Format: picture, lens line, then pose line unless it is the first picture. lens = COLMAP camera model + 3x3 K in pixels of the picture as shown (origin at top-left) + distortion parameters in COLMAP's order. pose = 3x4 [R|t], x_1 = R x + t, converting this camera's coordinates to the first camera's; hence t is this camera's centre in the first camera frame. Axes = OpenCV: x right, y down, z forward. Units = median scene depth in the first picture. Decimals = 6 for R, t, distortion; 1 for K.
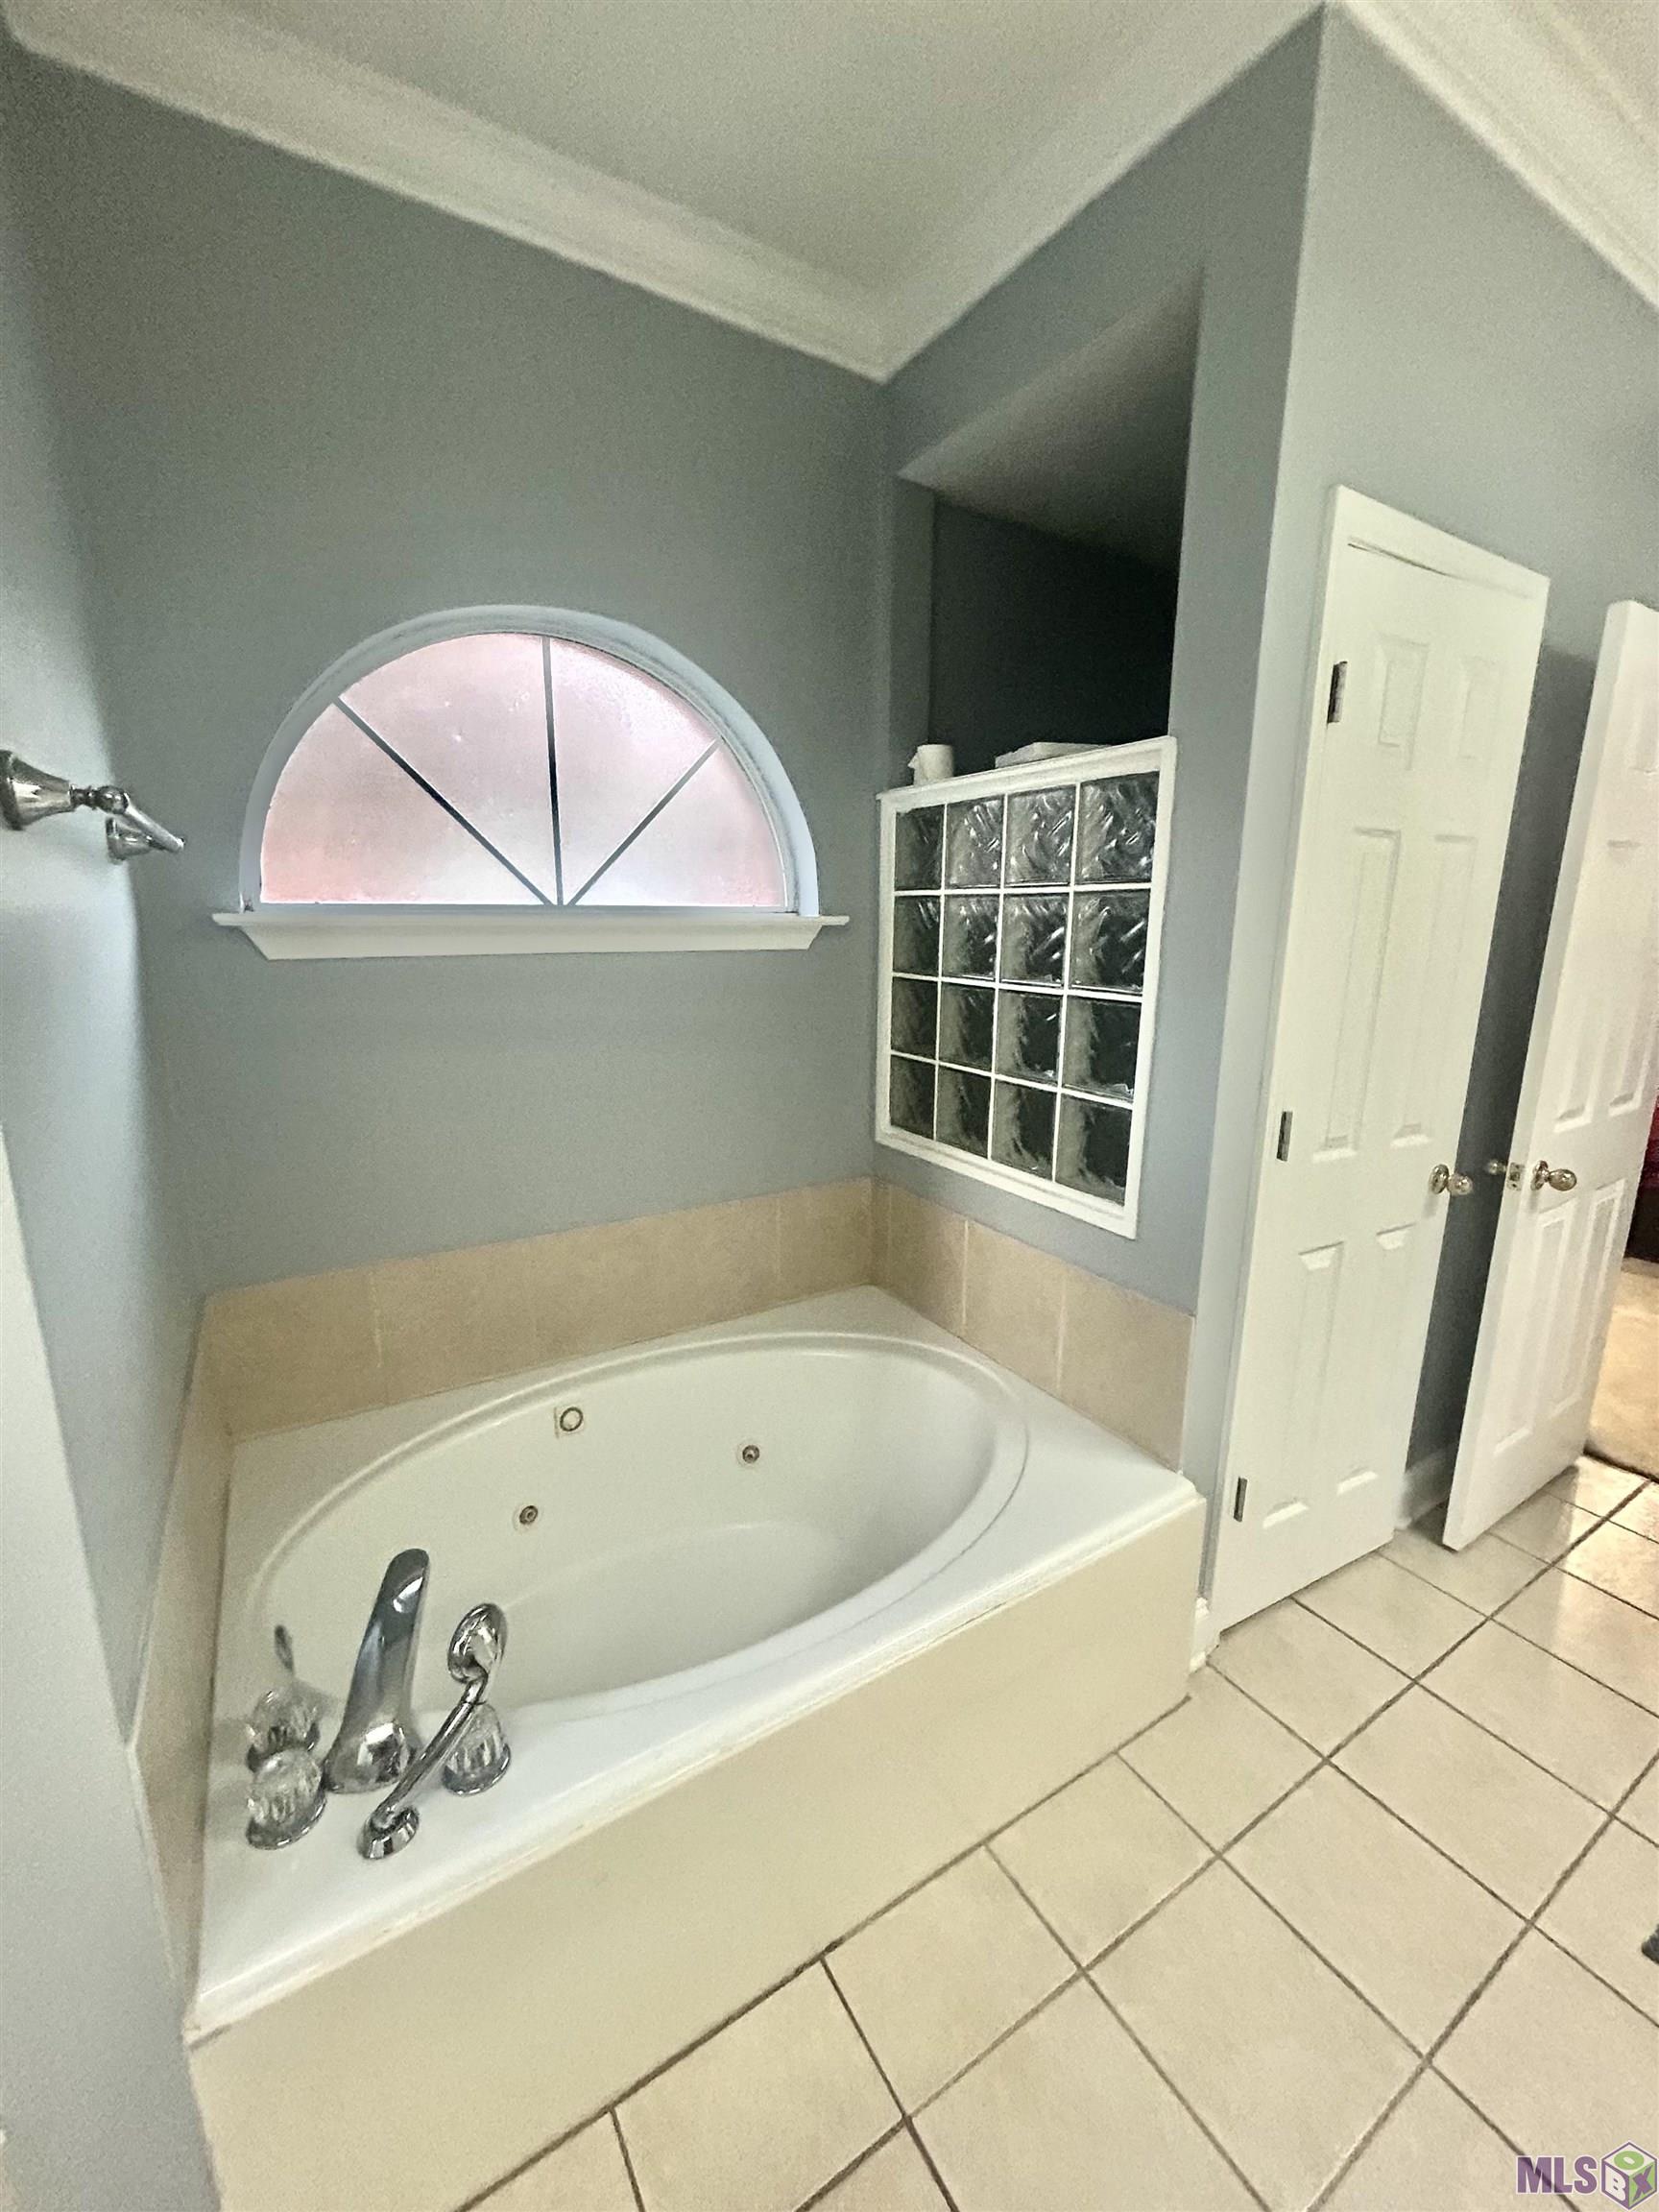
lens RADIAL K [[897.5, 0, 826.8], [0, 897.5, 1102.9], [0, 0, 1]] dist [-0.001179, 0.002919]
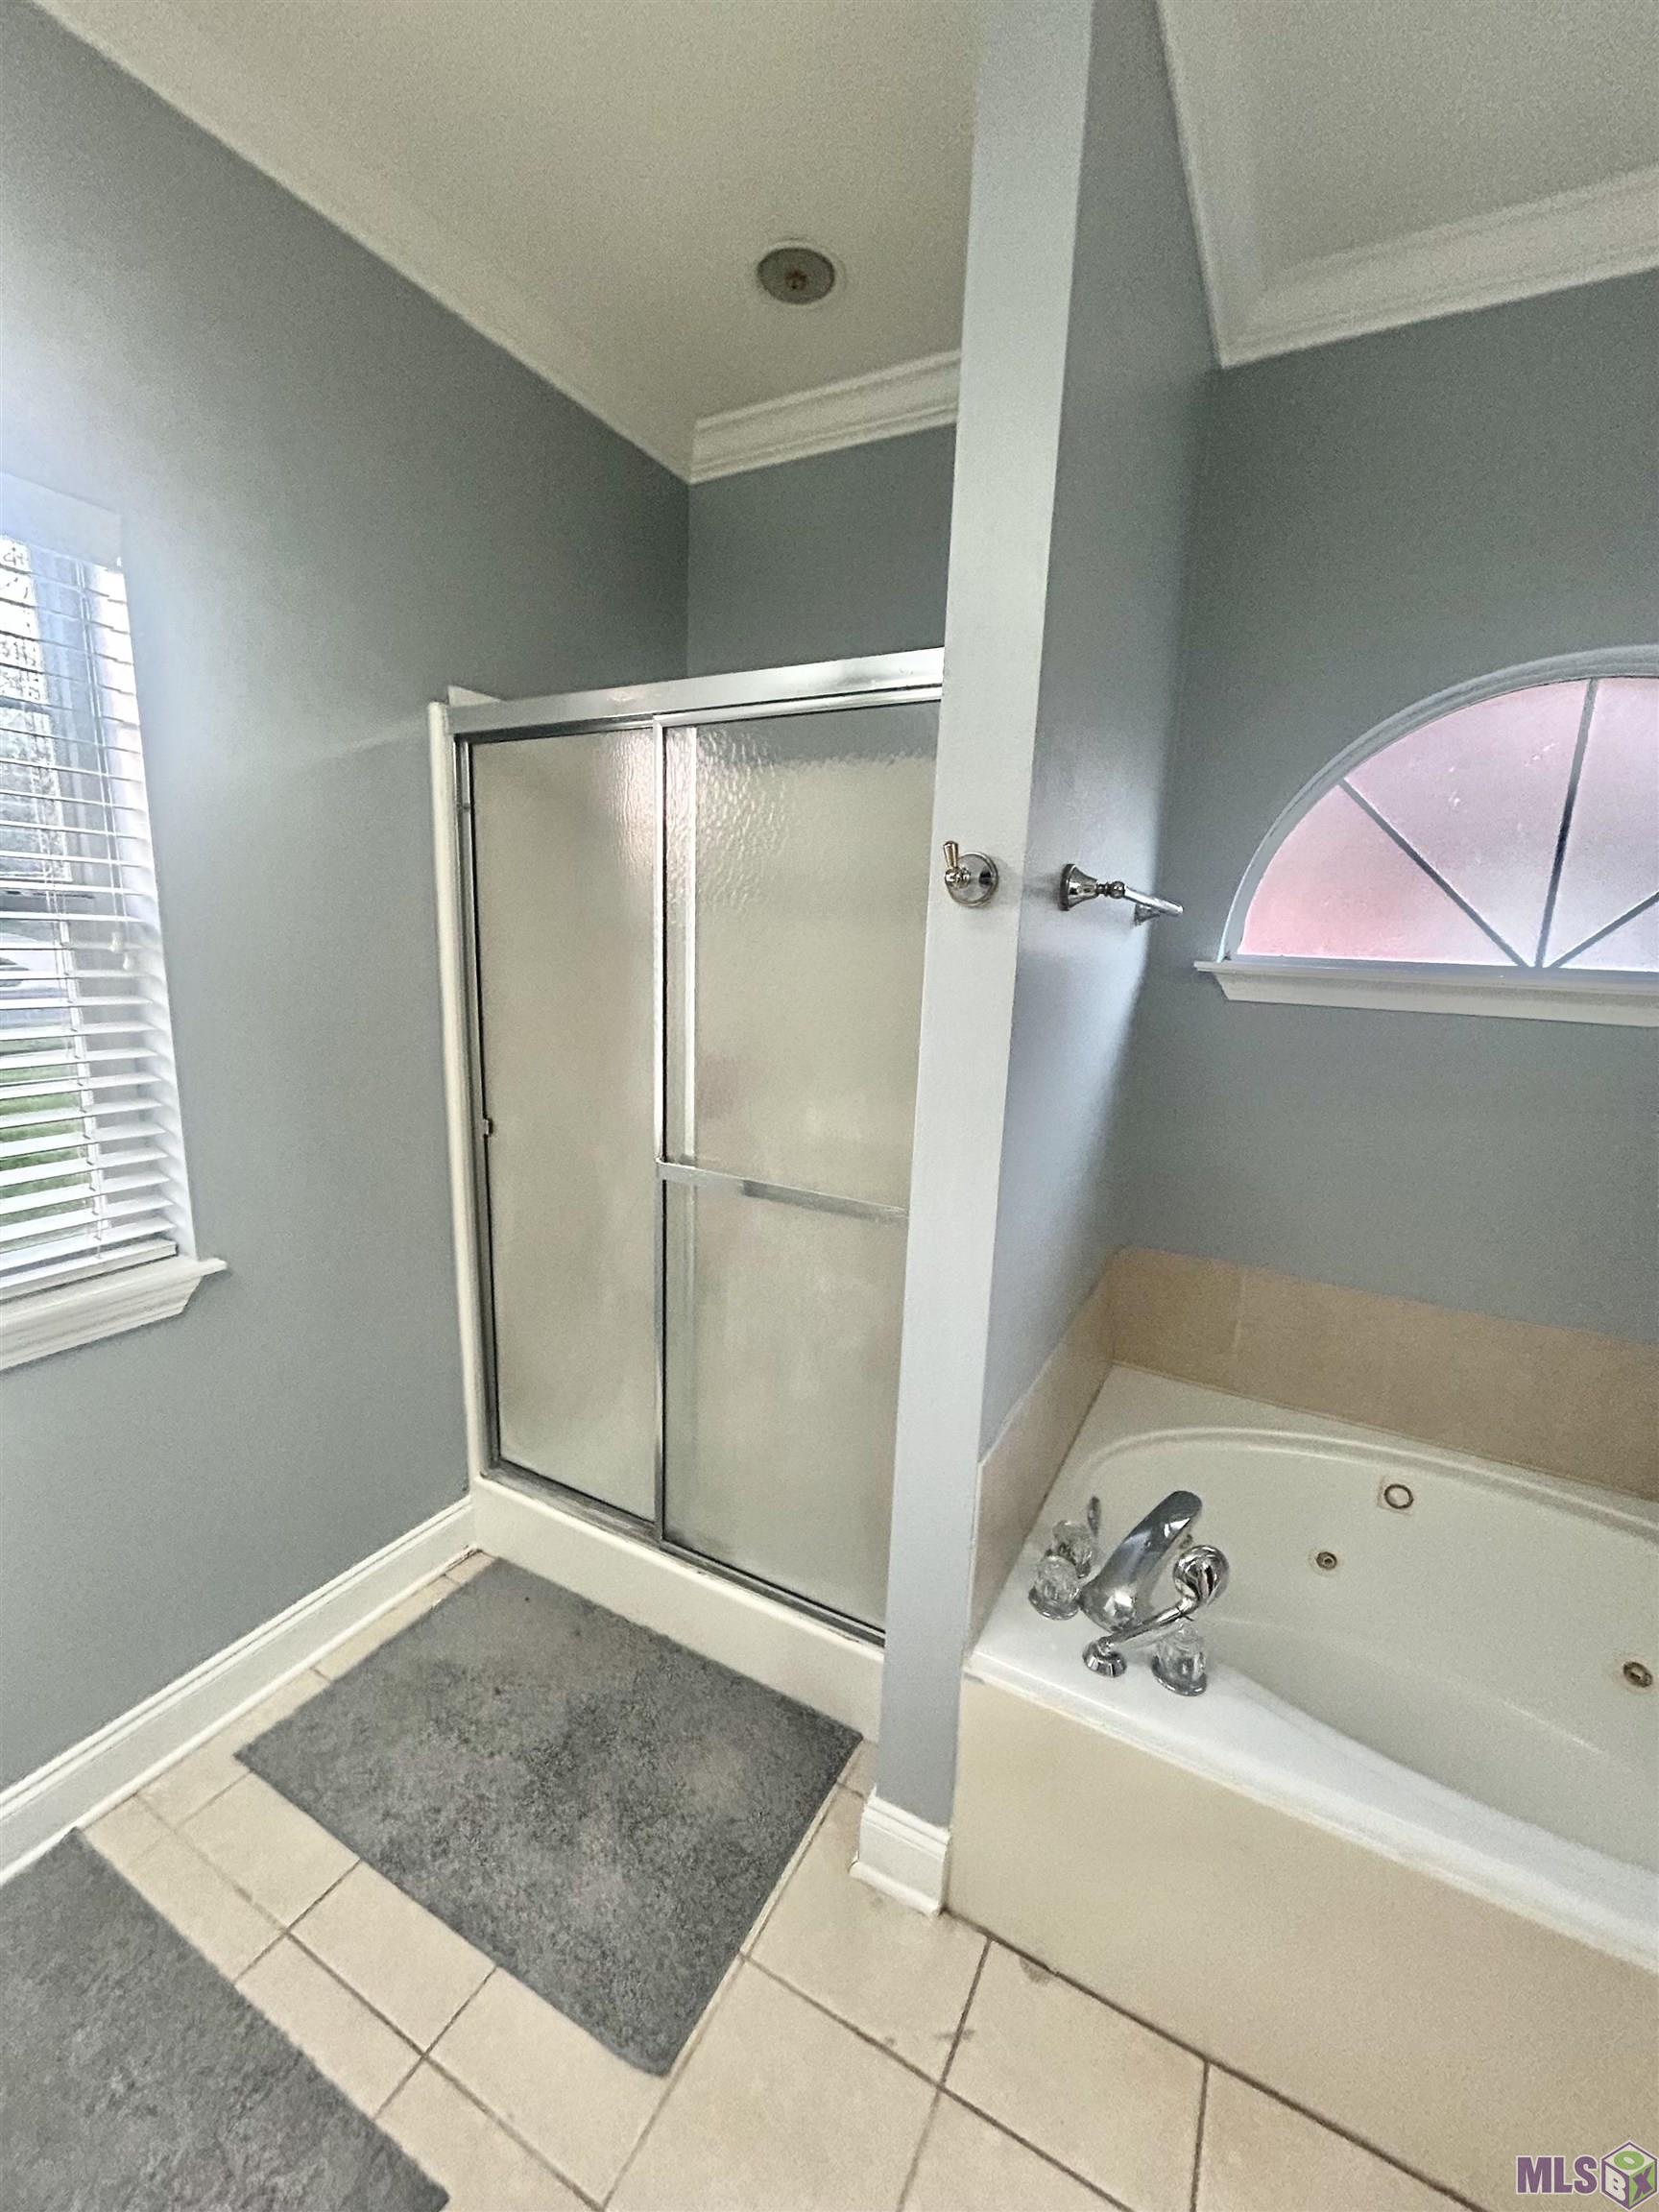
lens RADIAL K [[897.5, 0, 826.8], [0, 897.5, 1102.9], [0, 0, 1]] dist [-0.001179, 0.002919]
pose [[0.507496, 0.178411, -0.842981, 0.200551], [-0.219095, 0.972893, 0.074004, 0.008946], [0.833334, 0.147136, 0.532828, -0.117186]]
